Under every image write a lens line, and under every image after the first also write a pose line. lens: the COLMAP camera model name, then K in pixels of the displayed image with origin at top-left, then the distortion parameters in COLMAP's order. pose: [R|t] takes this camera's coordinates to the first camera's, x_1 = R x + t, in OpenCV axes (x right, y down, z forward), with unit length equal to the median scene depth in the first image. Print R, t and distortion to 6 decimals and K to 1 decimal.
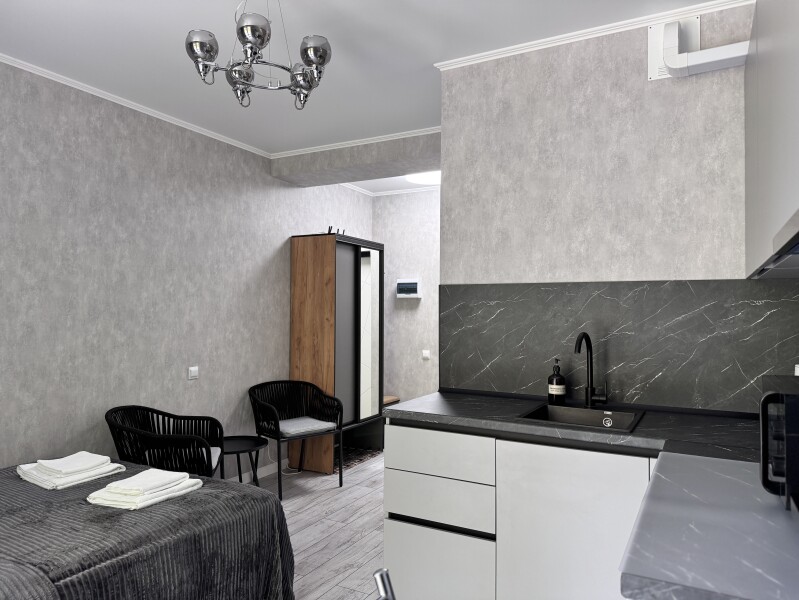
lens RADIAL K [[563.2, 0, 399.5], [0, 563.2, 300.0], [0, 0, 1]] dist [0.086641, -0.126184]
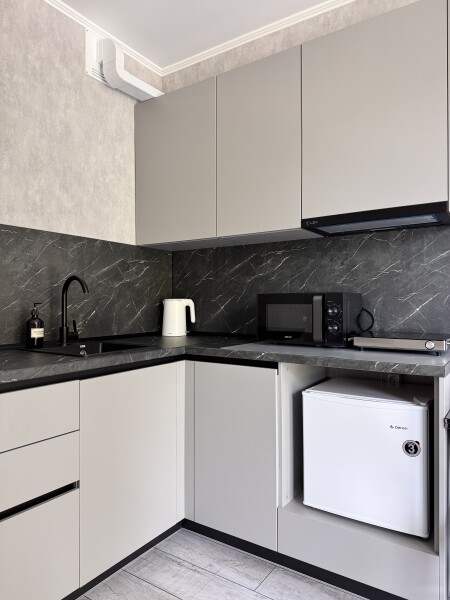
lens RADIAL K [[423.0, 0, 225.0], [0, 423.0, 300.0], [0, 0, 1]] dist [0.086641, -0.126184]
pose [[0.090603, -0.000236, 0.995887, -0.453731], [-0.017964, 0.999837, 0.001872, 0.094301], [-0.995725, -0.018060, 0.090584, 0.616237]]
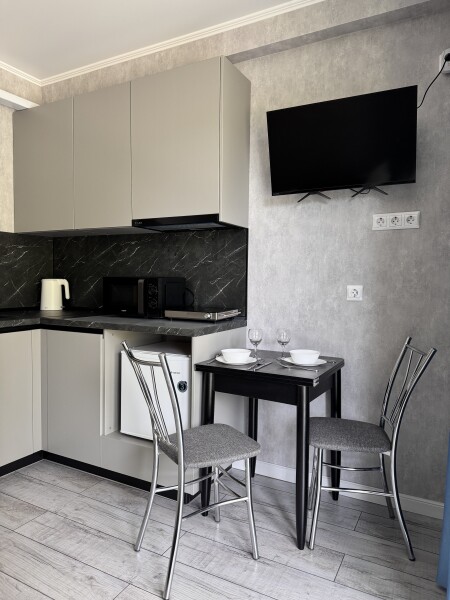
lens RADIAL K [[423.0, 0, 225.0], [0, 423.0, 300.0], [0, 0, 1]] dist [0.086641, -0.126184]
pose [[-0.004660, -0.052819, 0.998593, -0.687616], [-0.033133, 0.998064, 0.052636, 0.074141], [-0.999440, -0.032841, -0.006401, 0.322838]]
